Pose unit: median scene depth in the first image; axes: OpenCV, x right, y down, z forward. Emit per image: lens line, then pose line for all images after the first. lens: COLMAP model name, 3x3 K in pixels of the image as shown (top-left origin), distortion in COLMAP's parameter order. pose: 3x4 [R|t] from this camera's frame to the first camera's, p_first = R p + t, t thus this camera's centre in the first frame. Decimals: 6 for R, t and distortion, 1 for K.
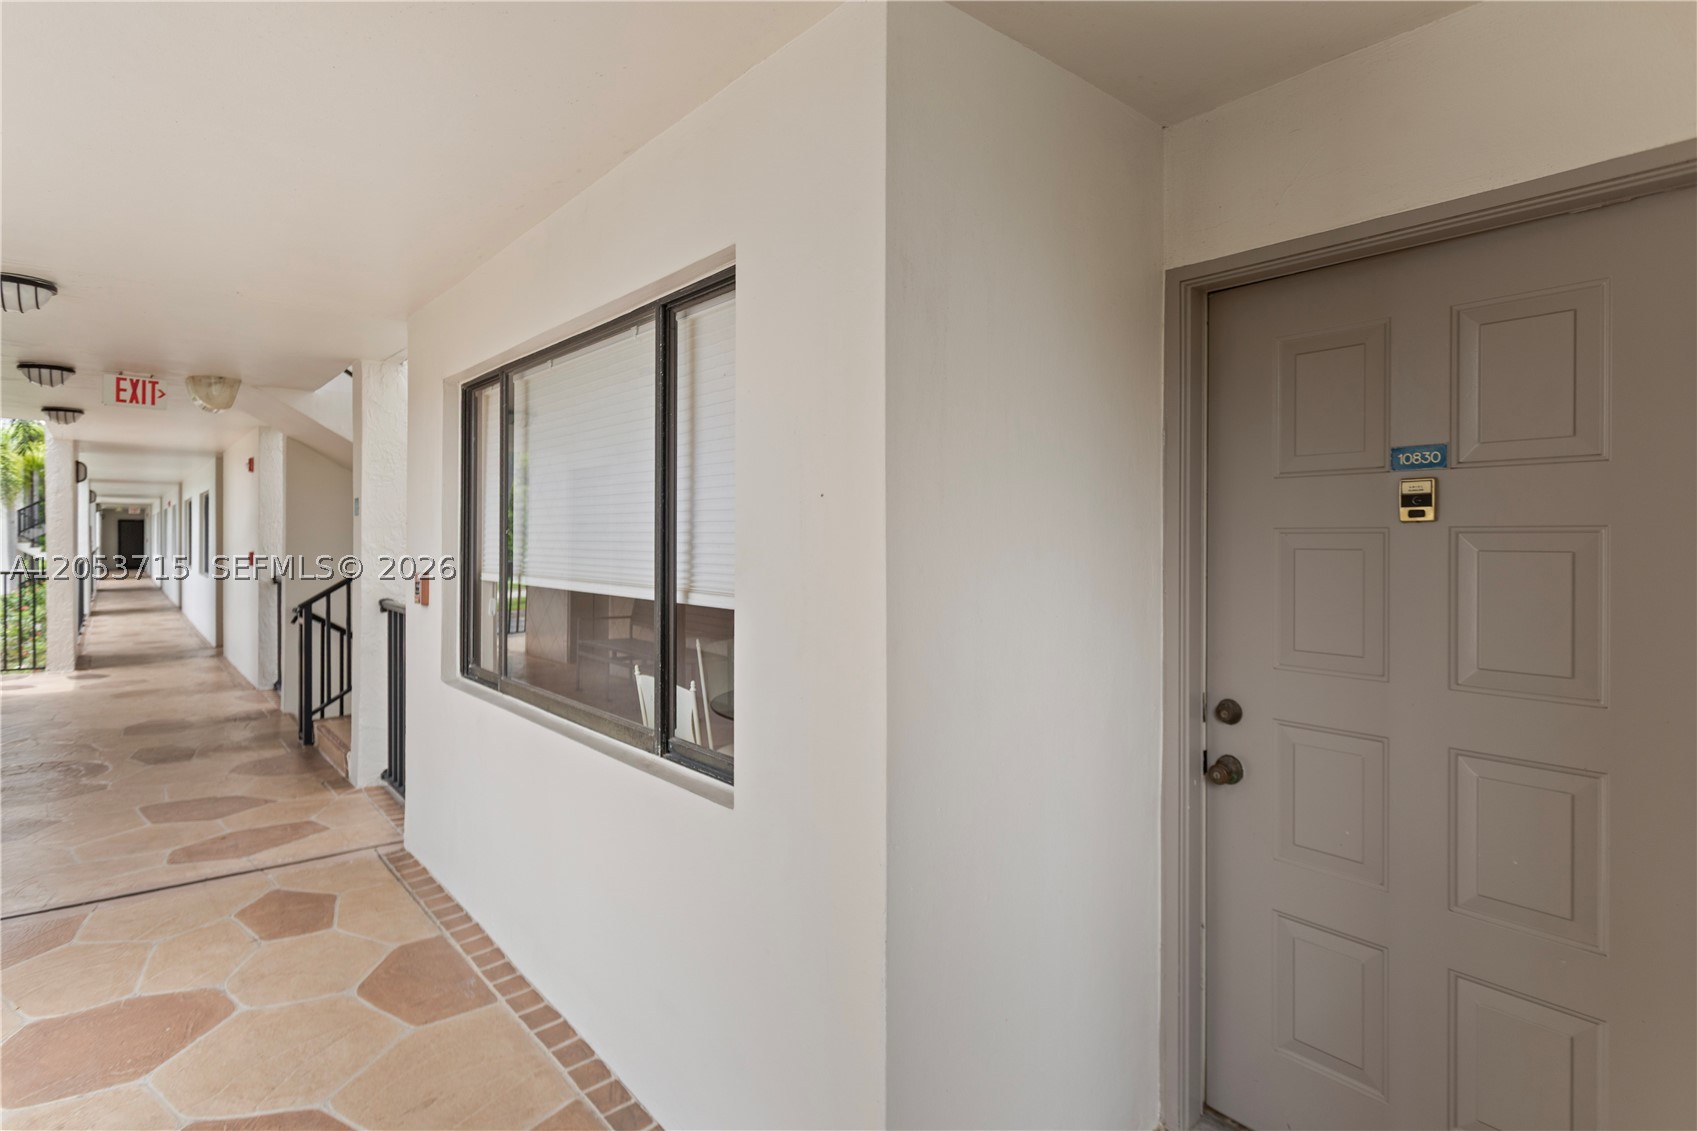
lens RADIAL K [[856.4, 0, 872.4], [0, 856.4, 531.7], [0, 0, 1]] dist [0.001133, 0.000218]
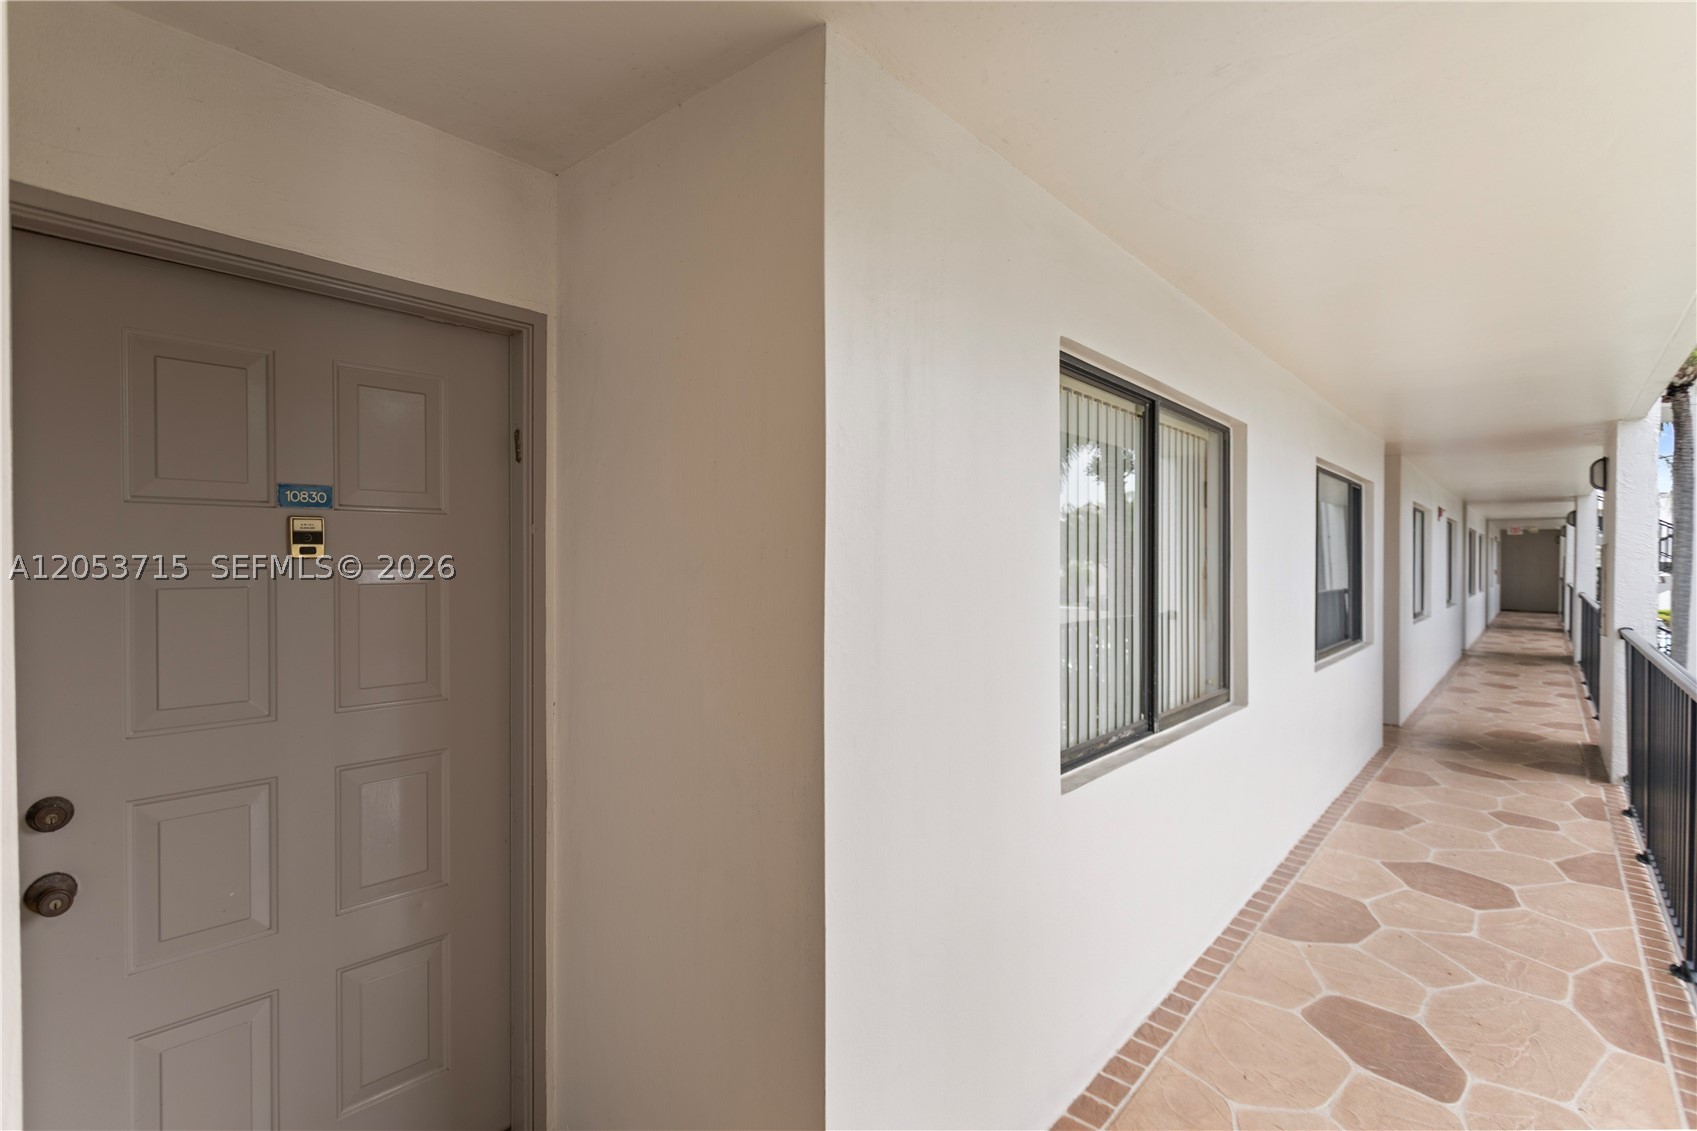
lens RADIAL K [[851.1, 0, 816.6], [0, 851.1, 570.2], [0, 0, 1]] dist [0.004257, 0.000501]
pose [[-0.133475, -0.003461, 0.991046, -0.466286], [0.003102, 0.999988, 0.003911, 0.000588], [-0.991047, 0.003597, -0.133463, 0.528090]]
